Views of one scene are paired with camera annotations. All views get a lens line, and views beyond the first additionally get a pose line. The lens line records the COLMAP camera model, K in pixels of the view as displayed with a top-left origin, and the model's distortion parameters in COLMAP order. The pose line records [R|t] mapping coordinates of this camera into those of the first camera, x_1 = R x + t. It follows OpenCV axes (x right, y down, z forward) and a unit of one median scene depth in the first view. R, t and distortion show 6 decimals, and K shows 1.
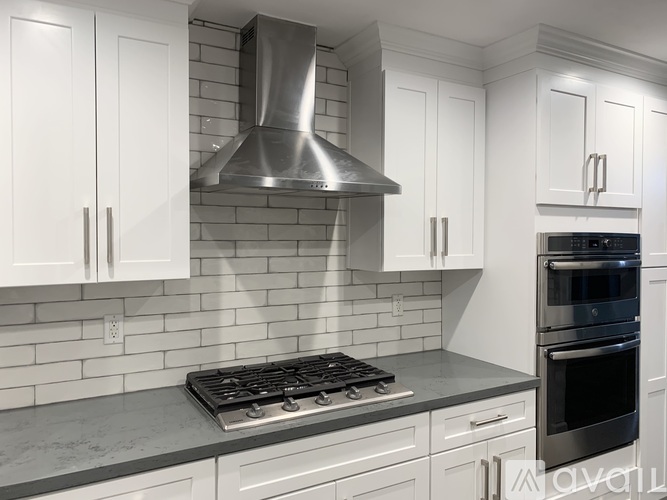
lens RADIAL K [[505.8, 0, 338.2], [0, 505.8, 241.0], [0, 0, 1]] dist [0.052886, -0.060119]
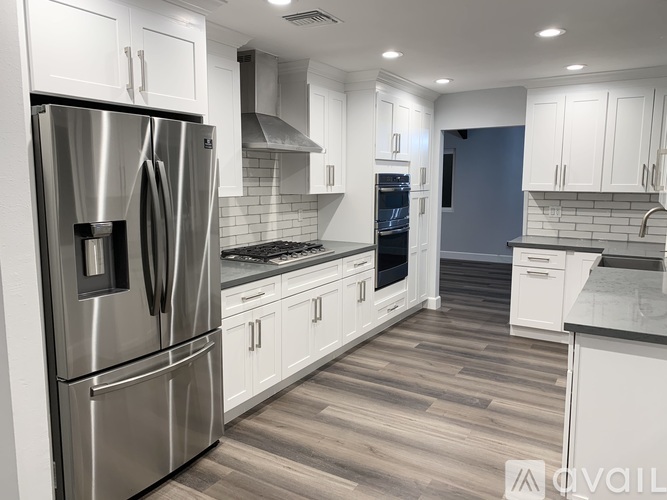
lens RADIAL K [[505.8, 0, 320.1], [0, 505.8, 245.5], [0, 0, 1]] dist [0.052886, -0.060119]
pose [[0.879419, -0.066707, 0.471351, -0.751931], [0.012098, 0.992945, 0.117954, 0.028697], [-0.475895, -0.098029, 0.874022, -0.663328]]
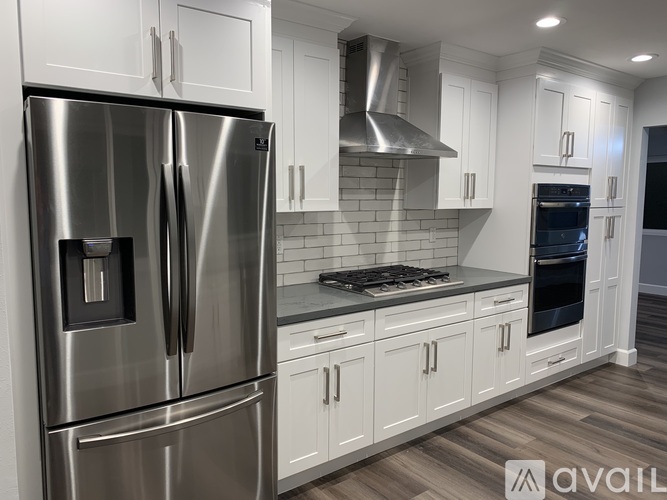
lens RADIAL K [[505.8, 0, 328.3], [0, 505.8, 245.9], [0, 0, 1]] dist [0.052886, -0.060119]
pose [[0.991780, -0.011800, 0.127413, -0.415976], [0.000556, 0.996127, 0.087926, 0.035467], [-0.127957, -0.087132, 0.987945, -0.456732]]
